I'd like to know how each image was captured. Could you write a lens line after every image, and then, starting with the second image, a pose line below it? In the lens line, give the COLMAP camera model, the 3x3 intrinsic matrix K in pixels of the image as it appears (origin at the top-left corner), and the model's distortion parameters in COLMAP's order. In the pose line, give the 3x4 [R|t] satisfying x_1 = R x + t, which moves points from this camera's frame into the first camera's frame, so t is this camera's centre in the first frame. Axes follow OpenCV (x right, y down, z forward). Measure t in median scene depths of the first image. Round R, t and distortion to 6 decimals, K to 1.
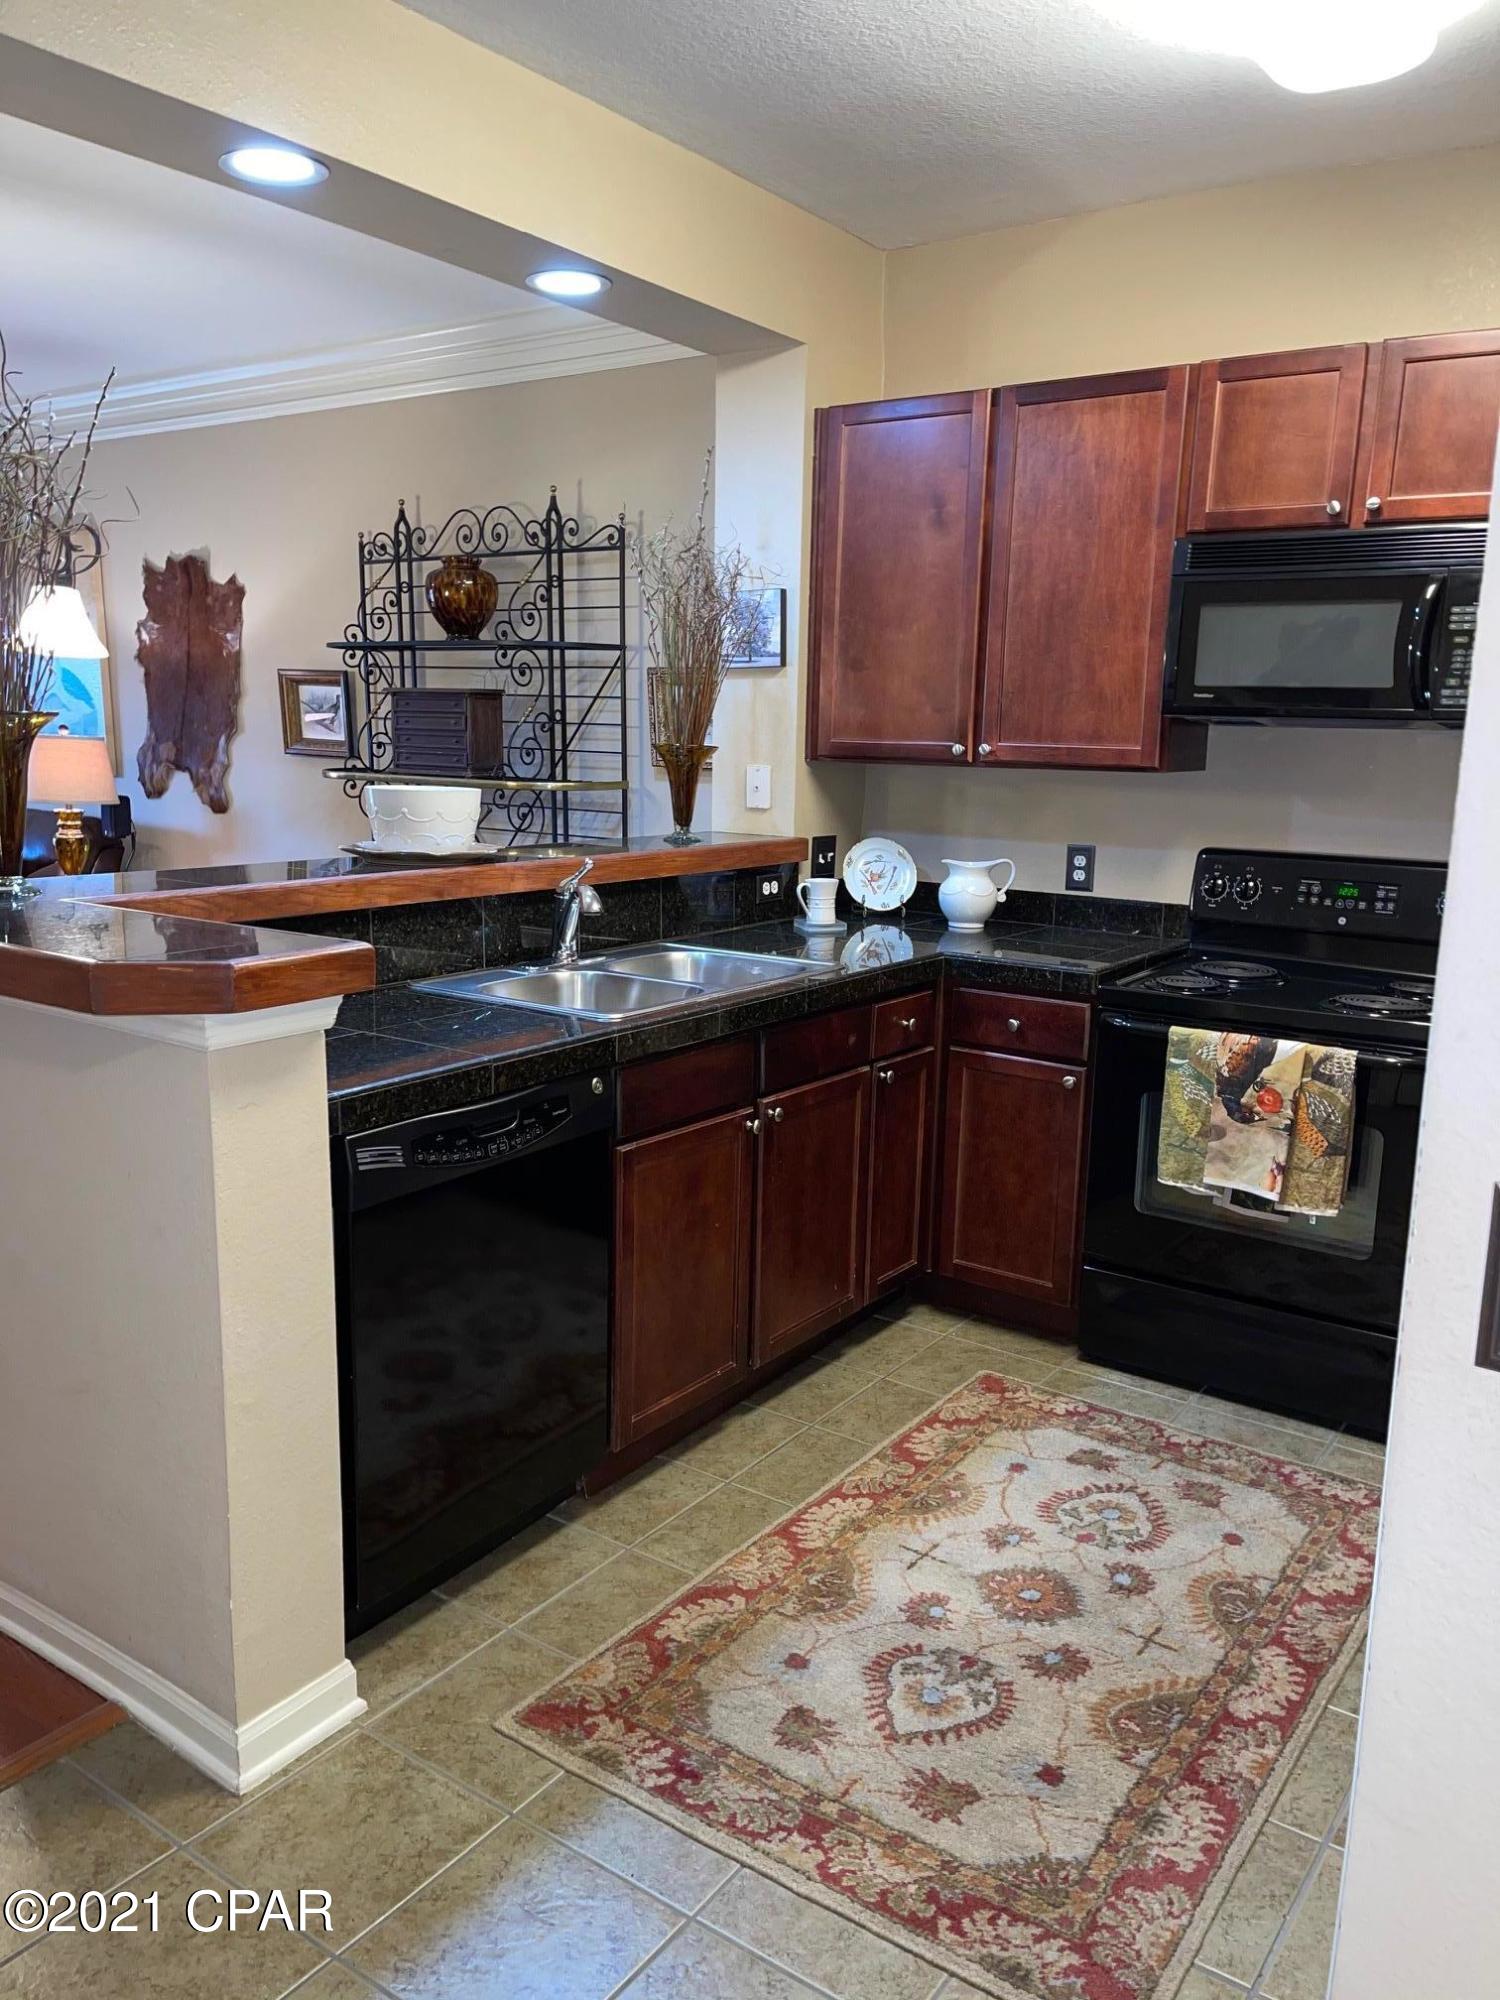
lens RADIAL K [[1500.8, 0, 758.3], [0, 1500.8, 940.1], [0, 0, 1]] dist [0.072129, 0.001534]
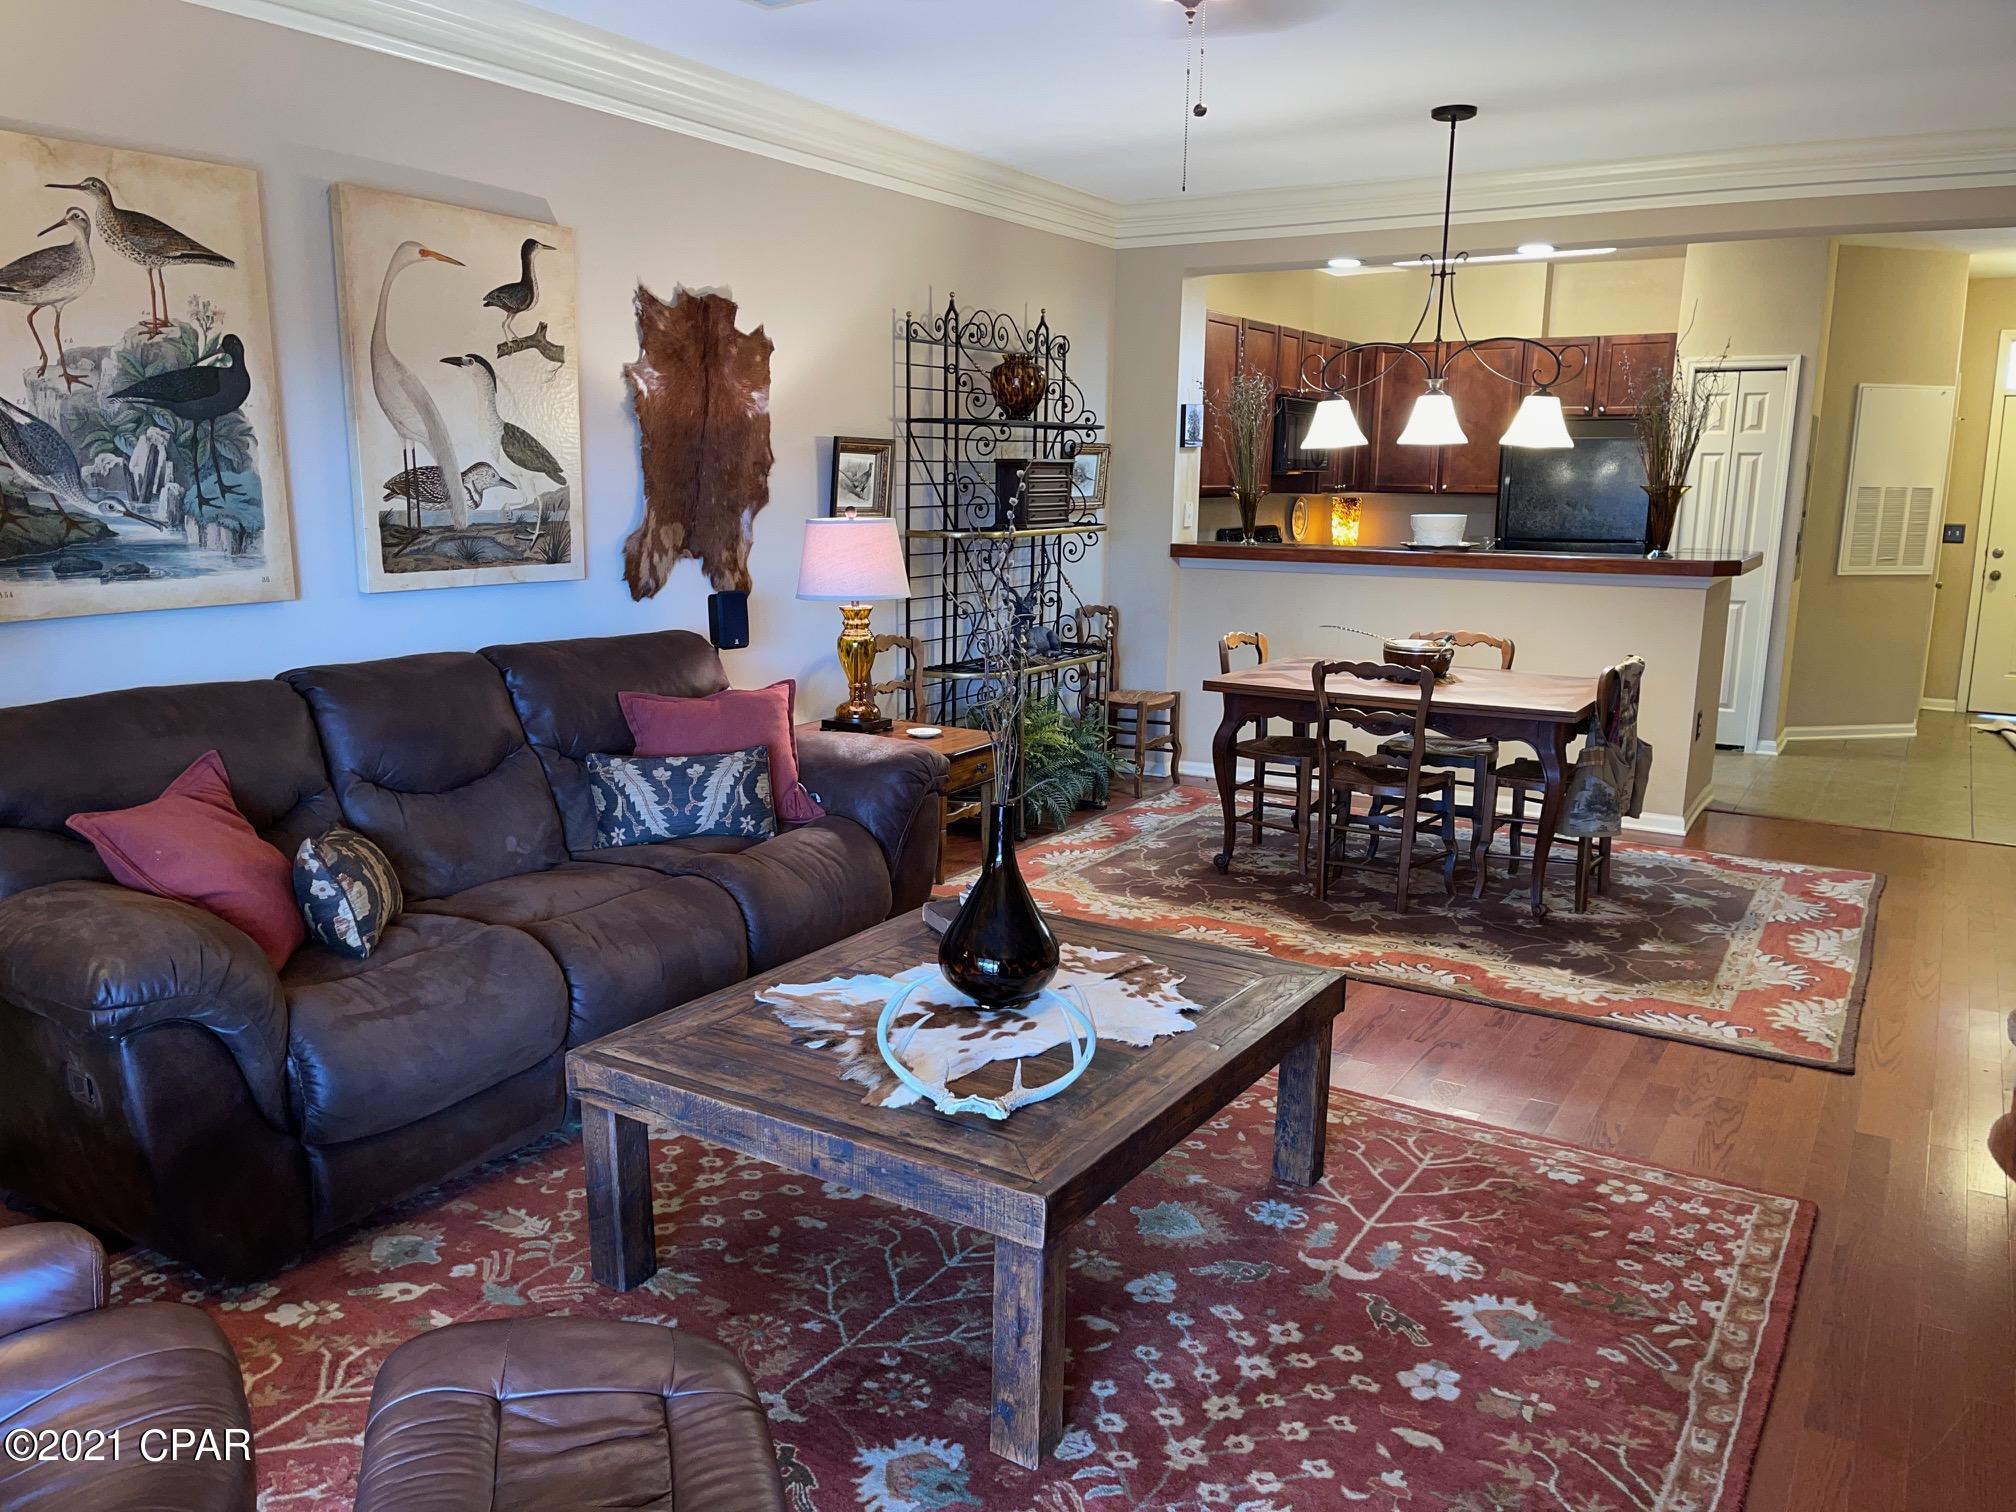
lens RADIAL K [[1518.2, 0, 1001.5], [0, 1518.2, 766.9], [0, 0, 1]] dist [0.069833, -0.088819]
pose [[-0.067704, -0.201942, 0.977055, -1.243292], [0.151096, 0.965931, 0.210113, -0.154263], [-0.986198, 0.161854, -0.034885, 0.910647]]
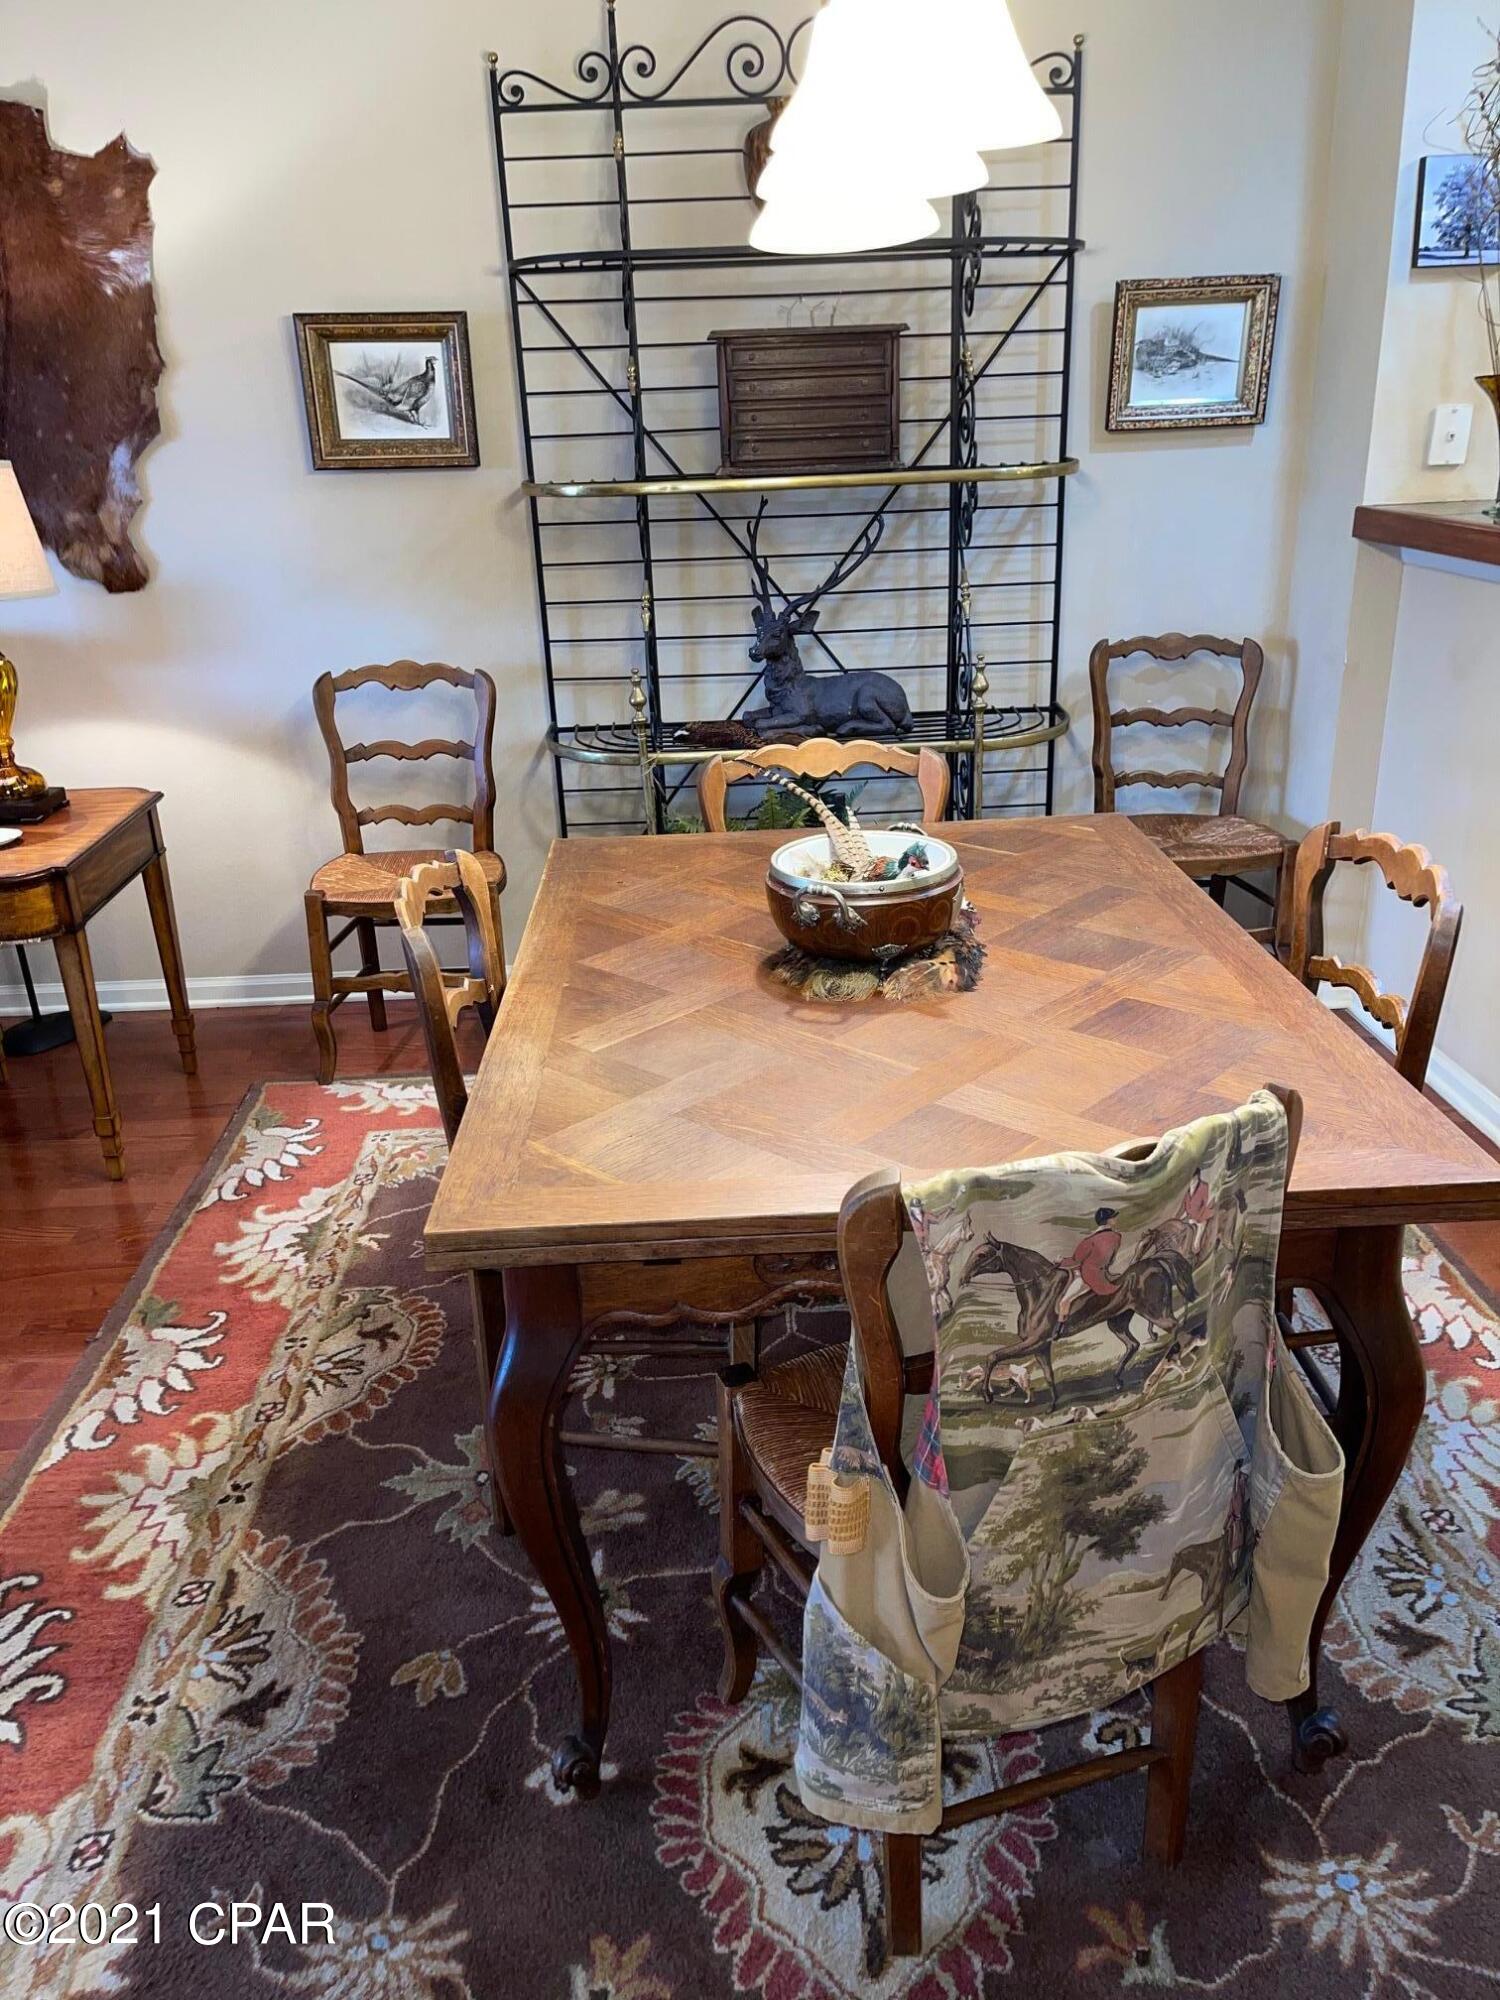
lens RADIAL K [[1515.3, 0, 740.8], [0, 1515.3, 1015.5], [0, 0, 1]] dist [0.088142, -0.111240]
pose [[0.798879, -0.260238, 0.542280, -0.535399], [0.136628, 0.956504, 0.257745, -0.048611], [-0.585768, -0.131817, 0.799687, 0.374952]]
